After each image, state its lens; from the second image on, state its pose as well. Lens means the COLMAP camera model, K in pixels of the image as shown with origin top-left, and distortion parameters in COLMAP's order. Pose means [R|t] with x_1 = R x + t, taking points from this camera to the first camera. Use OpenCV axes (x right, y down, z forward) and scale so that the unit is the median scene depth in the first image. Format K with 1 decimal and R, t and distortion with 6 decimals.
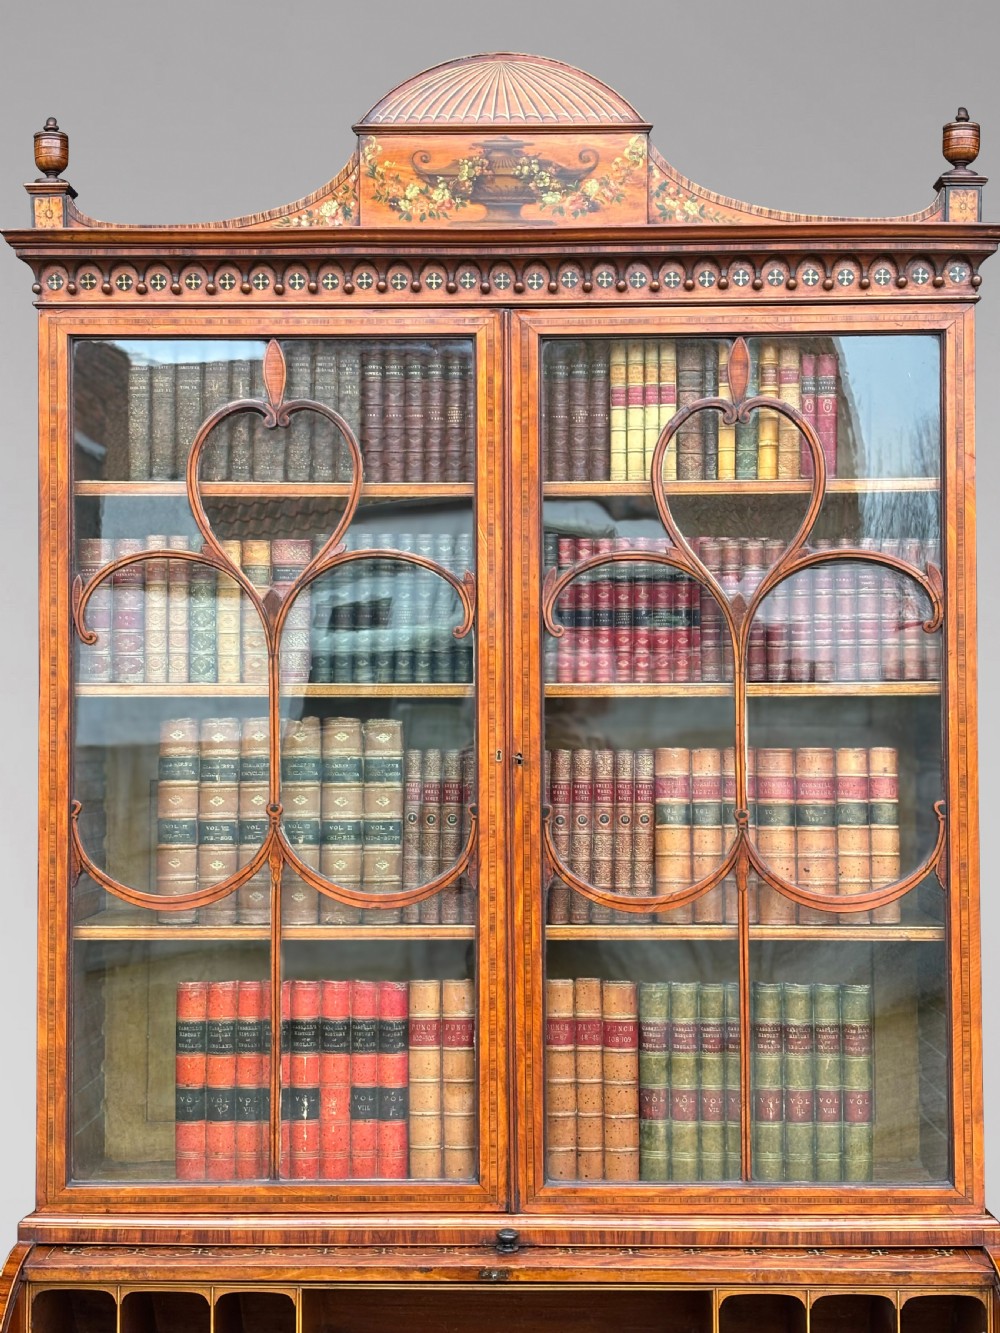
lens RADIAL K [[2058.2, 0, 504.7], [0, 2058.2, 676.1], [0, 0, 1]] dist [0.257879, -1.049602]
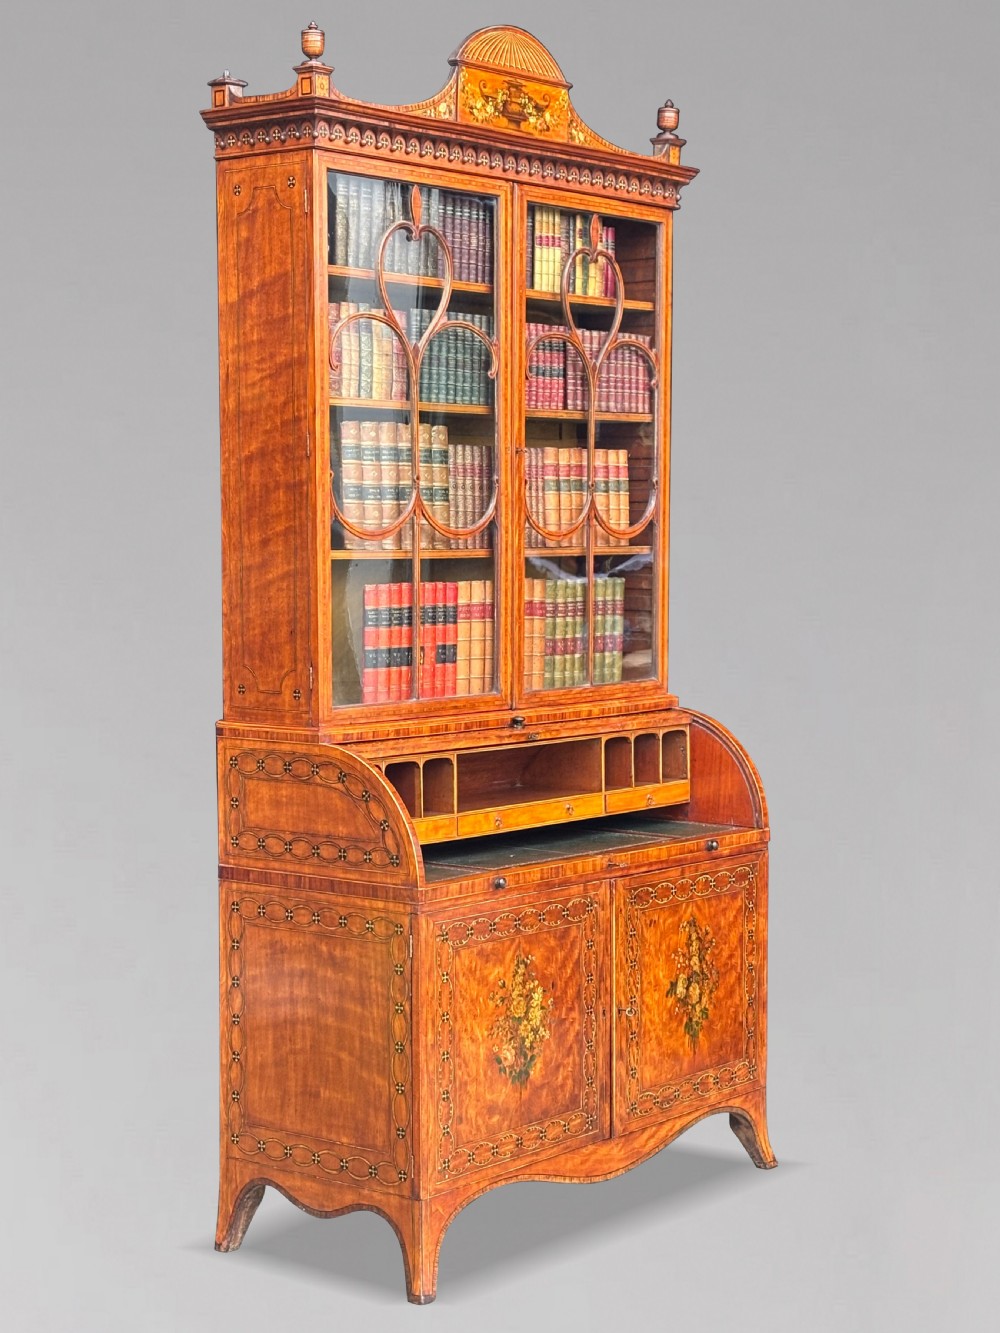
lens RADIAL K [[2348.2, 0, 526.4], [0, 2348.2, 676.6], [0, 0, 1]] dist [0.292638, -1.255186]
pose [[0.624364, -0.051943, 0.779404, -1.522635], [-0.026805, 0.995774, 0.087836, 0.054383], [-0.780673, -0.075734, 0.620333, -0.242761]]
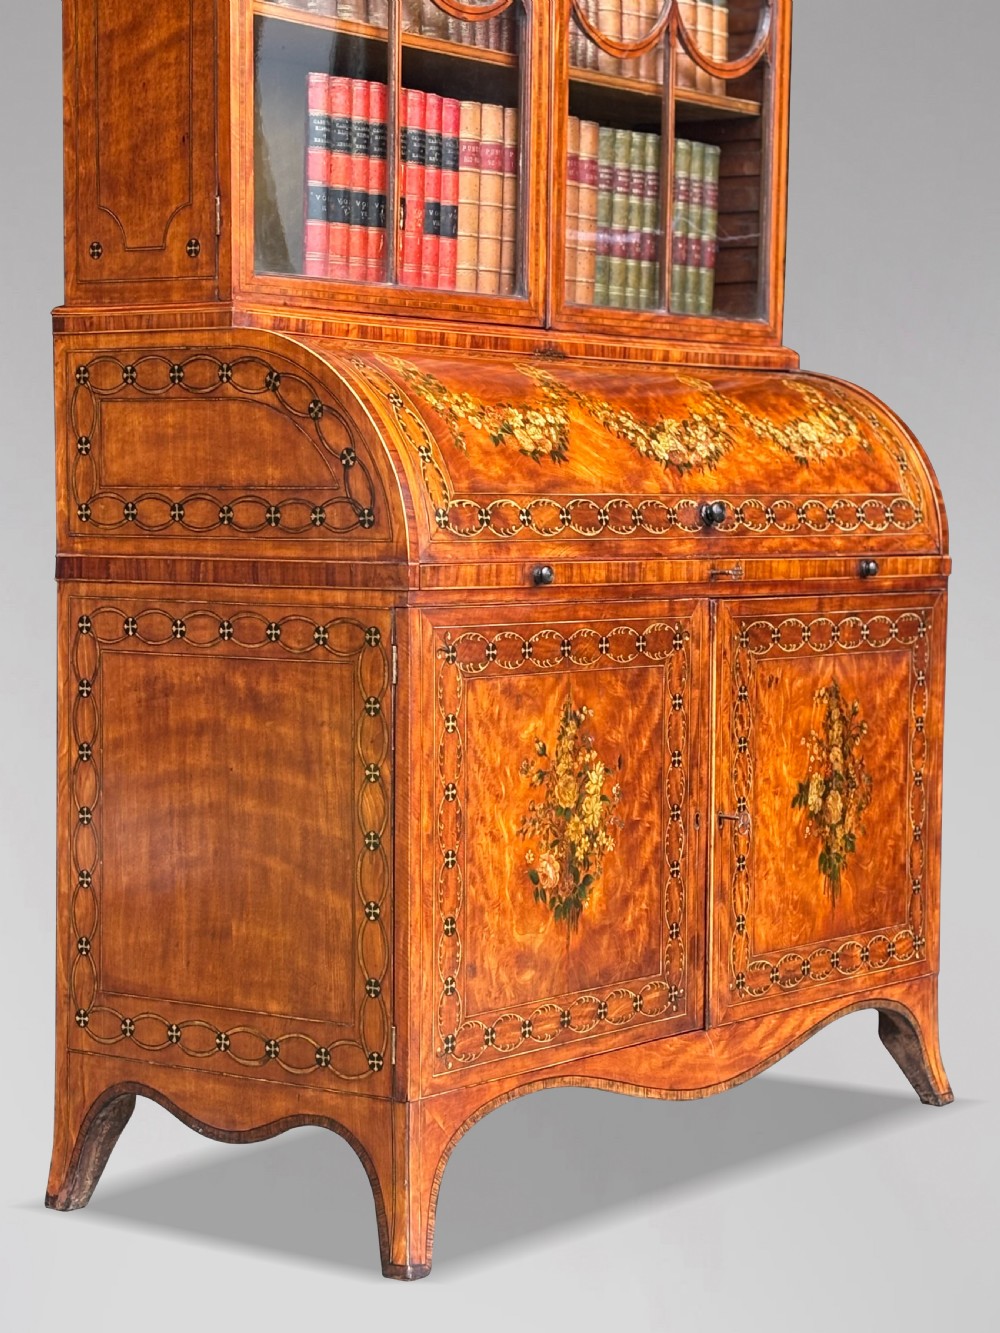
lens RADIAL K [[2883.1, 0, 507.7], [0, 2883.1, 687.3], [0, 0, 1]] dist [0.324375, -1.566936]
pose [[0.600018, -0.046262, 0.798648, -1.181817], [-0.038317, 0.995519, 0.086453, 0.309465], [-0.799068, -0.082475, 0.595556, 0.117536]]
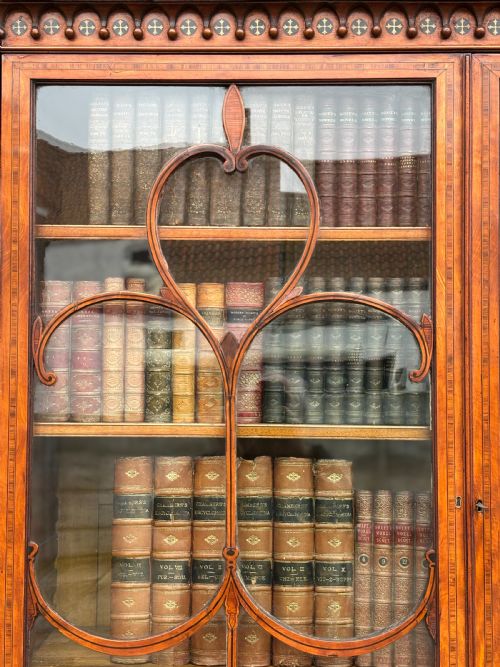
lens RADIAL K [[1129.5, 0, 248.5], [0, 1129.5, 335.5], [0, 0, 1]] dist [0.294412, -1.360217]
pose [[0.999972, 0.007384, -0.000868, -0.102874], [-0.007399, 0.999806, -0.018243, -0.030174], [0.000733, 0.018249, 0.999833, 0.447728]]
